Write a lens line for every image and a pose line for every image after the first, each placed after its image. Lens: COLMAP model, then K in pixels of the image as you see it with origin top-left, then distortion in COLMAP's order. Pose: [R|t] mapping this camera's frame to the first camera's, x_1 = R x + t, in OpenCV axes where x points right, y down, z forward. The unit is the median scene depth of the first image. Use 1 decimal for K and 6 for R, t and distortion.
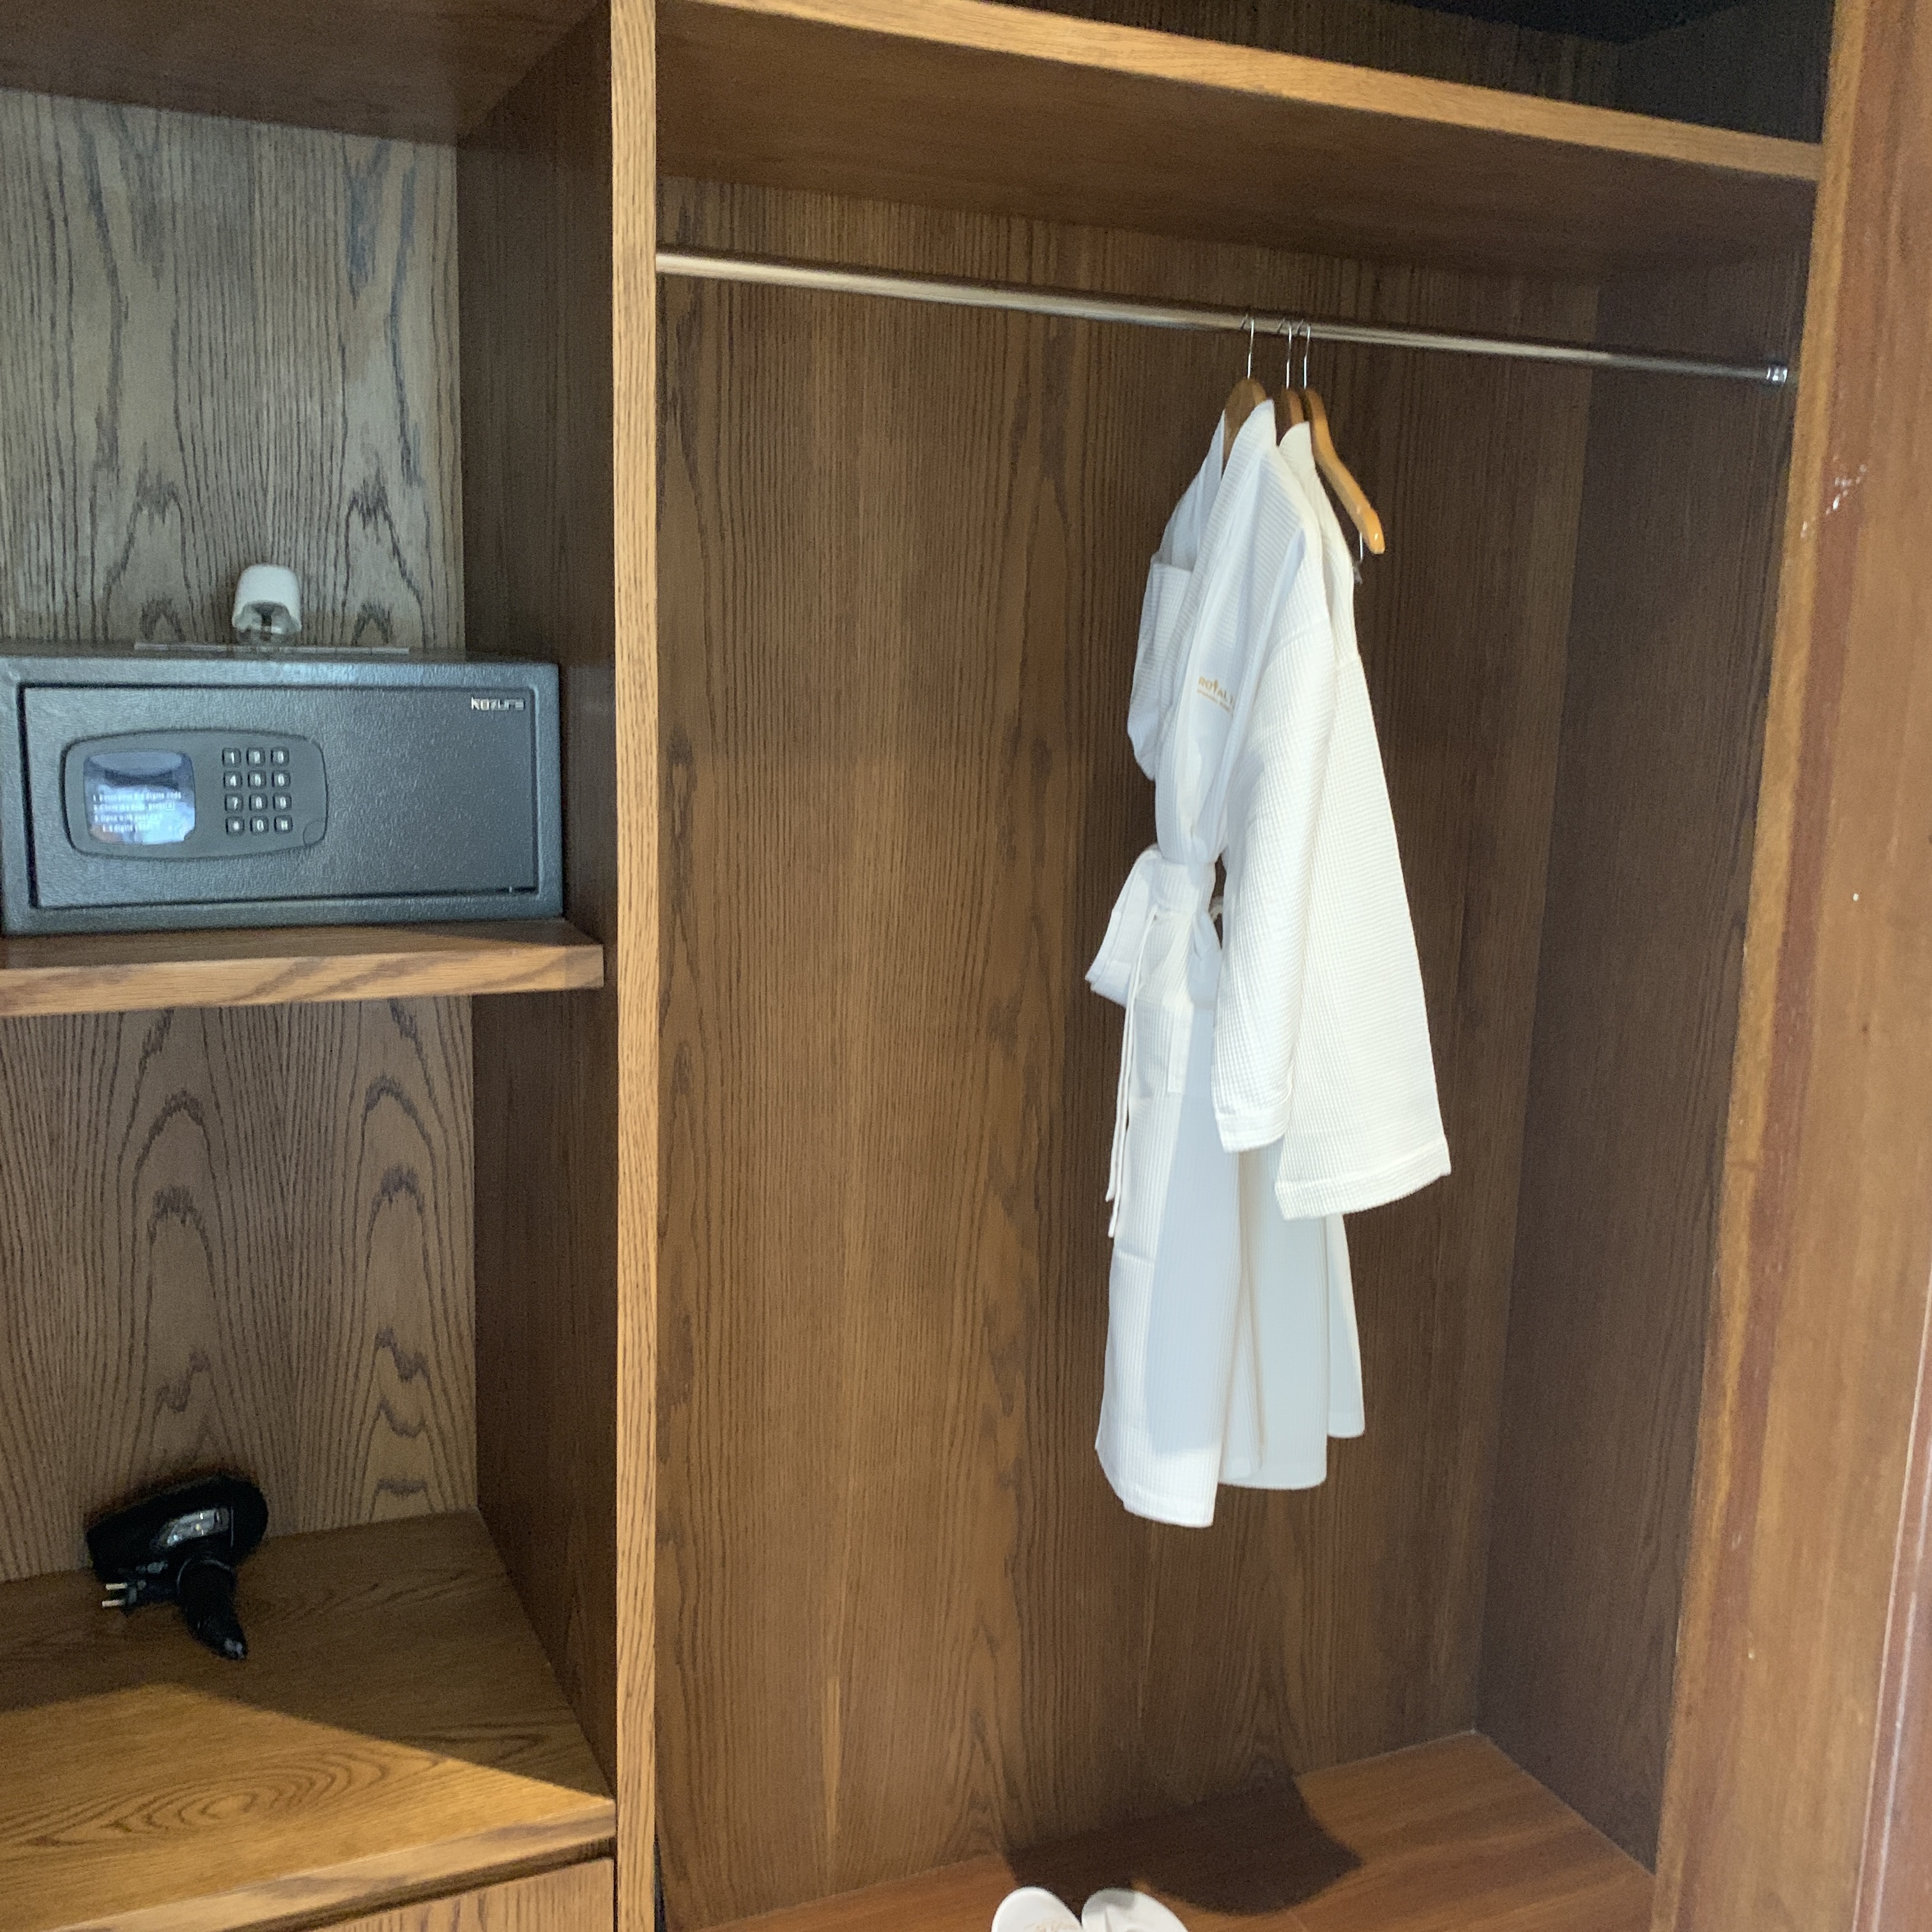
lens RADIAL K [[1974.9, 0, 974.3], [0, 1974.9, 964.5], [0, 0, 1]] dist [-0.022706, 0.000000]
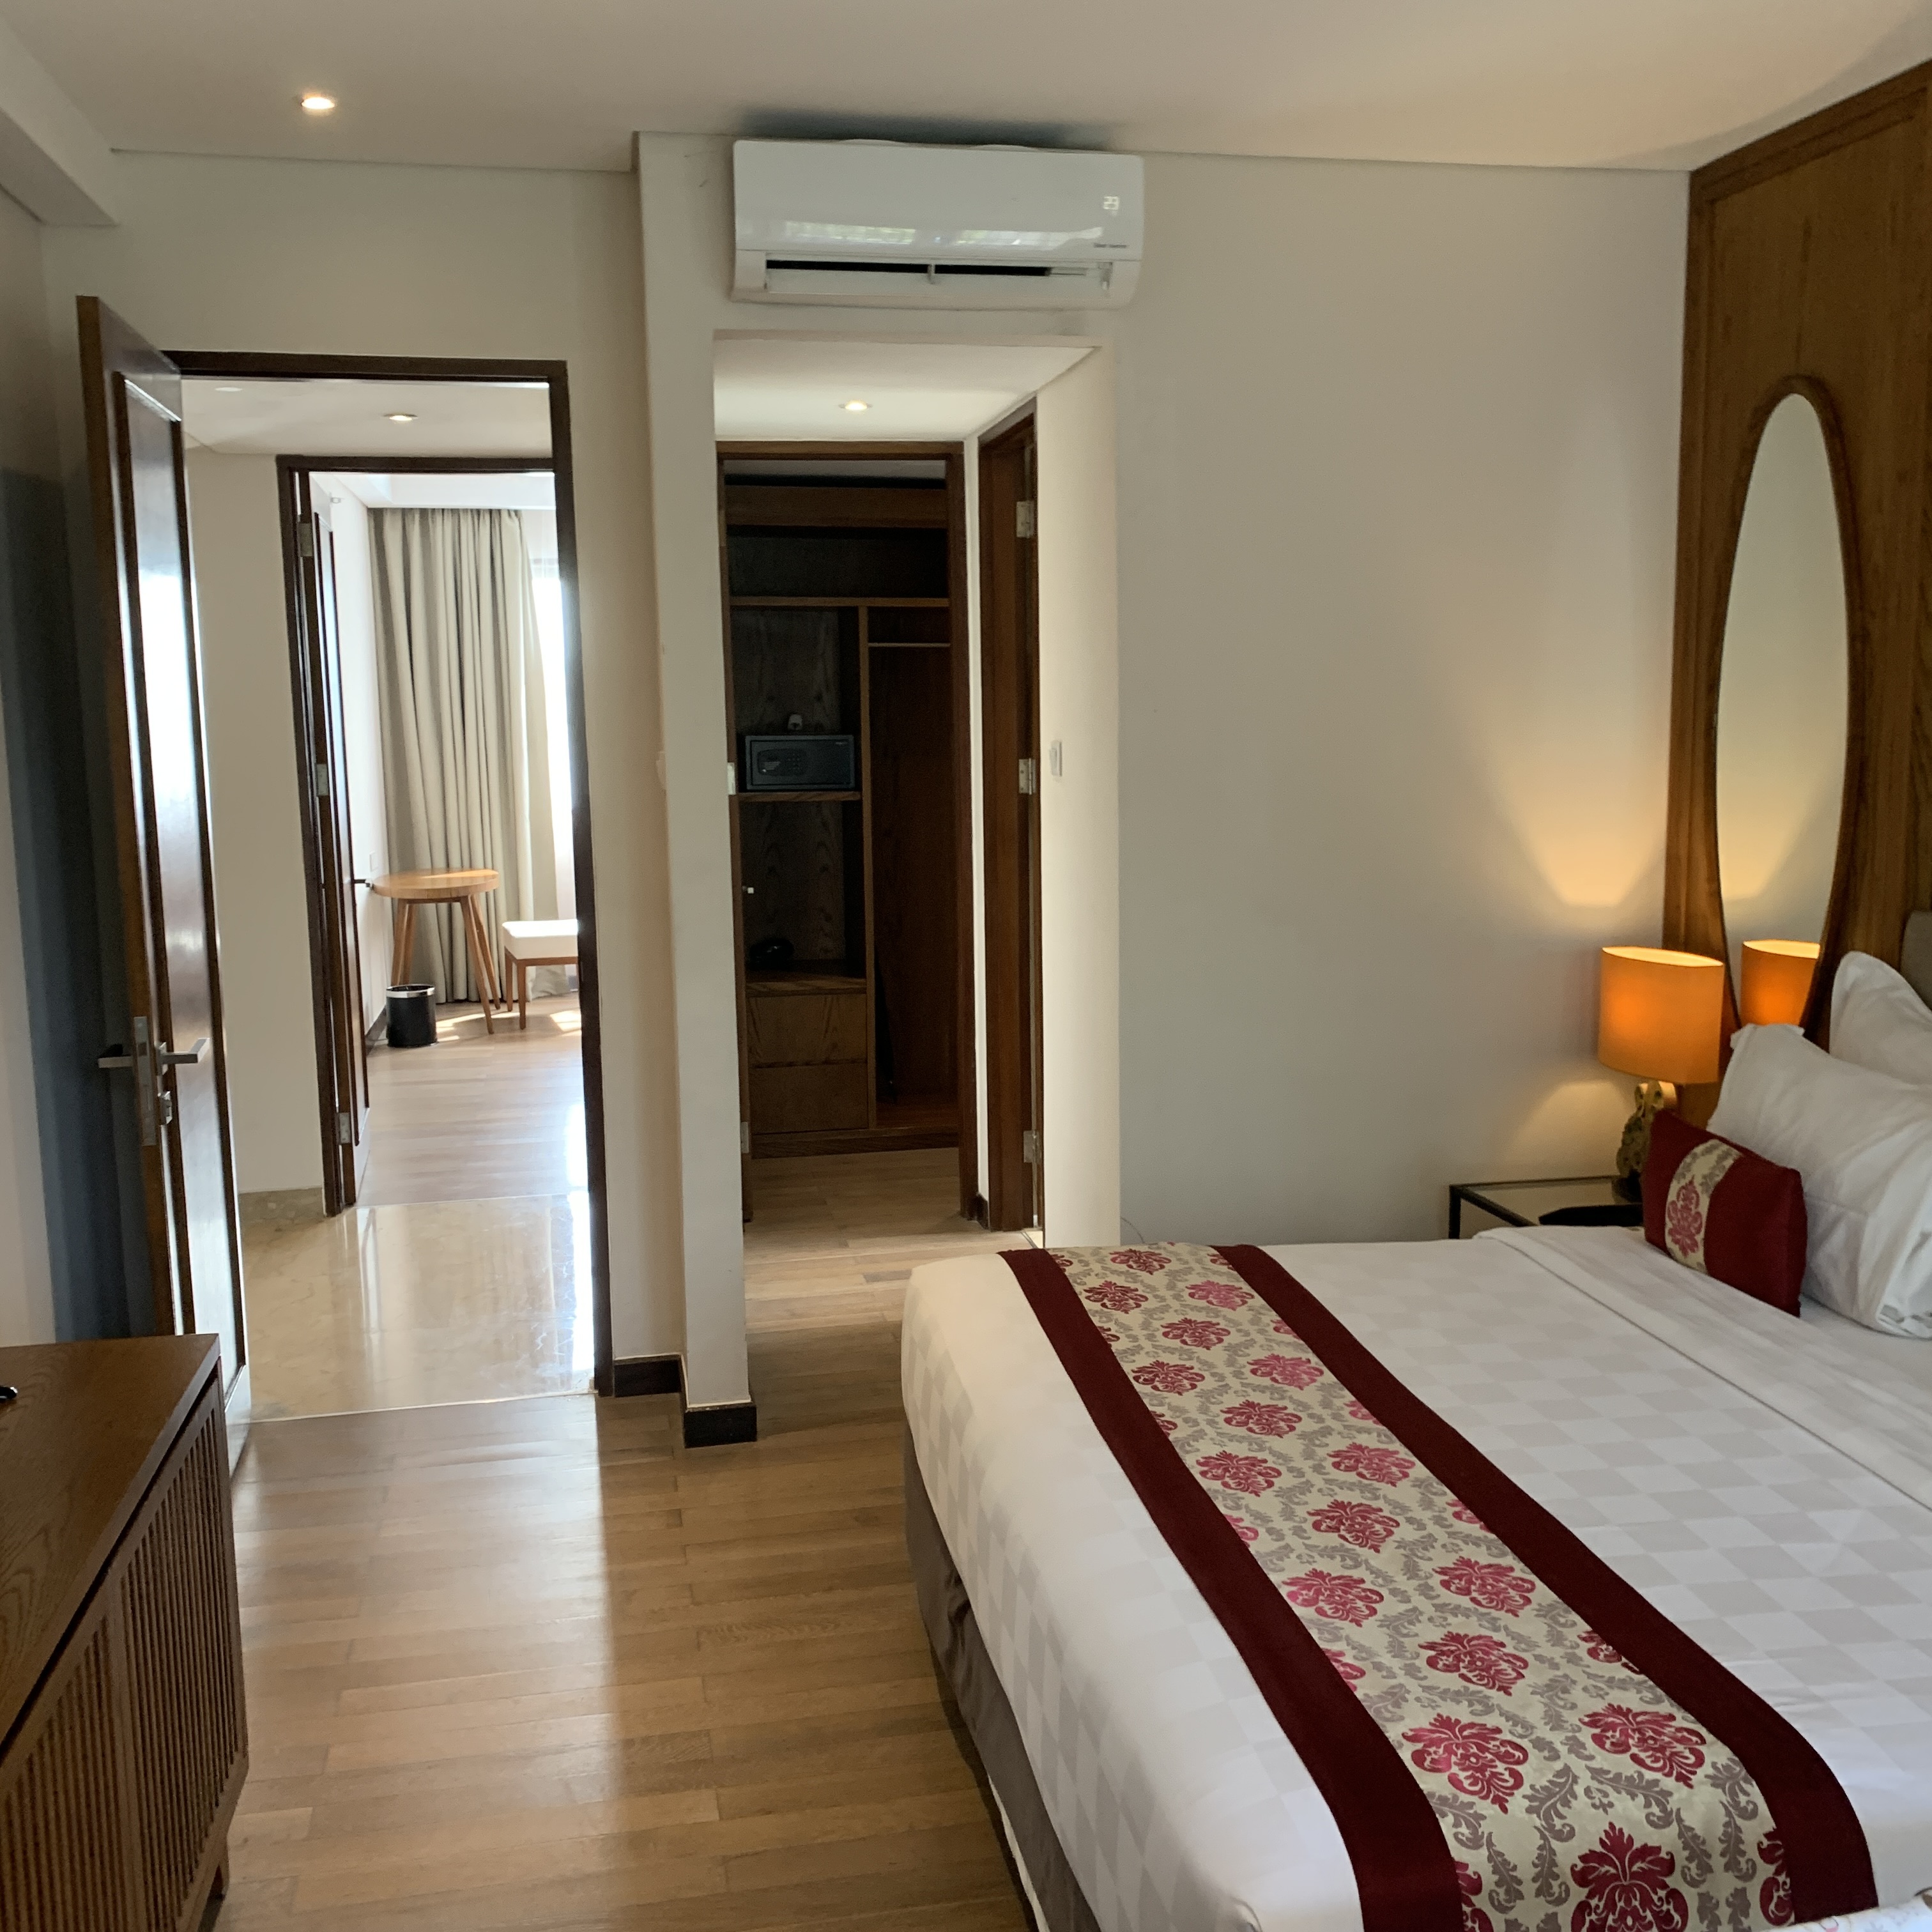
lens RADIAL K [[1974.9, 0, 965.5], [0, 1974.9, 966.6], [0, 0, 1]] dist [-0.022706, 0.000000]
pose [[0.969105, -0.006681, -0.246559, 1.024202], [-0.004104, 0.999058, -0.043202, 0.514383], [0.246615, 0.042879, 0.968164, -2.952372]]
